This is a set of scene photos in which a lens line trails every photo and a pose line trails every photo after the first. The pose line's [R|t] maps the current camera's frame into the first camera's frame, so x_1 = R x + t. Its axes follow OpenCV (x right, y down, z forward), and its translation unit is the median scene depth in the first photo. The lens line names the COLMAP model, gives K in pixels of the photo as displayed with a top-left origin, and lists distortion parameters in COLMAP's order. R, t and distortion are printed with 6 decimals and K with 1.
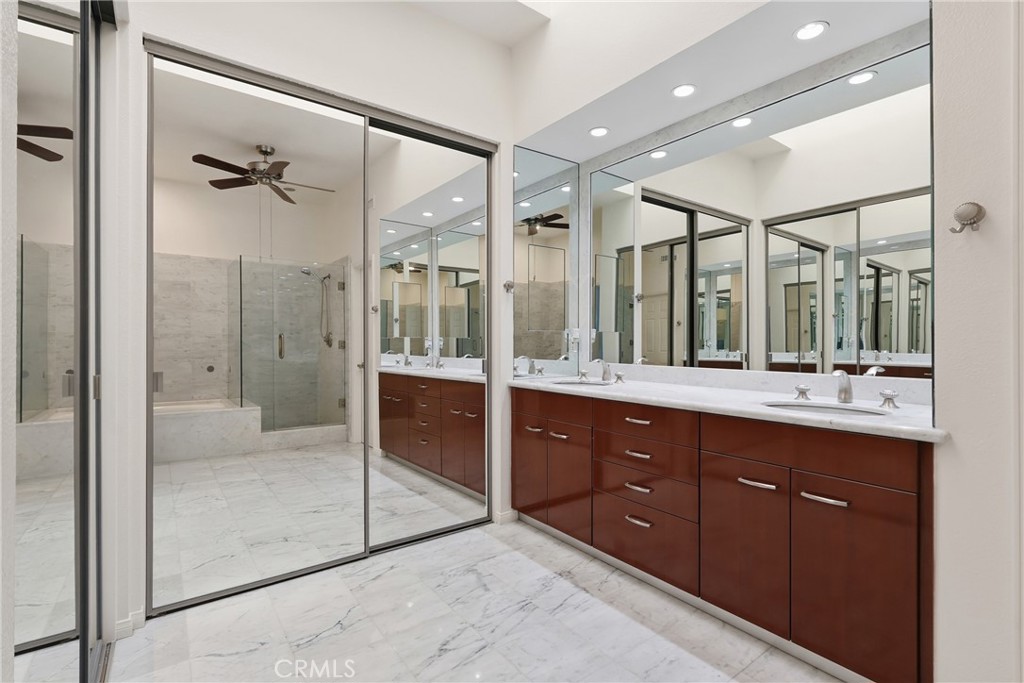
lens RADIAL K [[478.8, 0, 514.1], [0, 478.8, 341.7], [0, 0, 1]] dist [-0.003458, -0.000873]
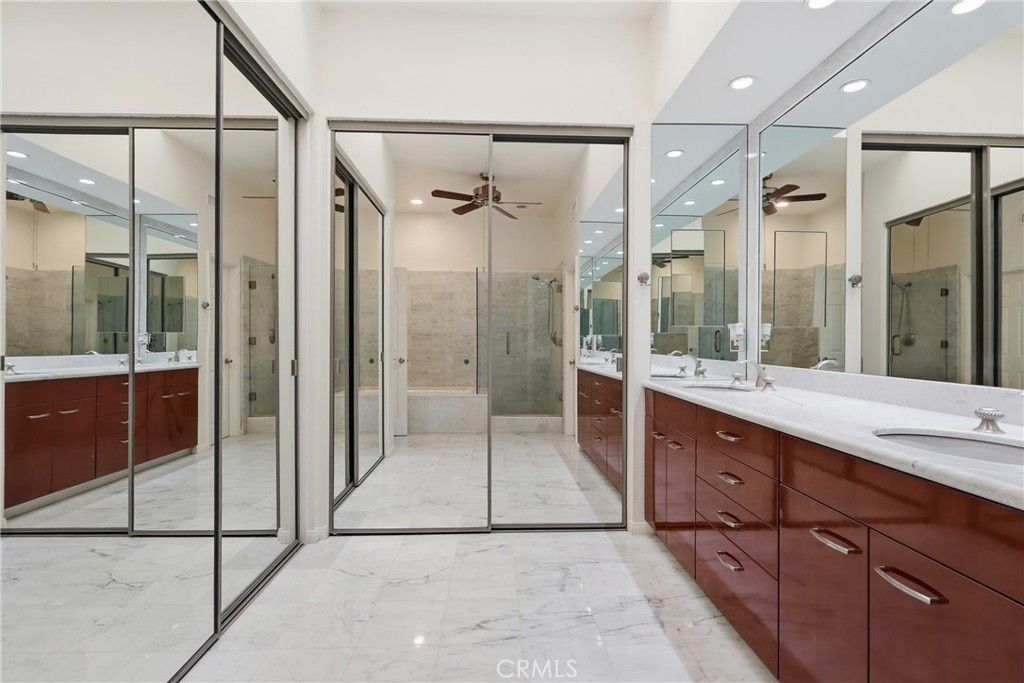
lens RADIAL K [[478.8, 0, 512.5], [0, 478.8, 342.9], [0, 0, 1]] dist [-0.003458, -0.000873]
pose [[0.823117, 0.006246, -0.567837, 0.301631], [-0.004230, 0.999979, 0.004868, 0.004463], [0.567856, -0.001605, 0.823127, 0.096860]]
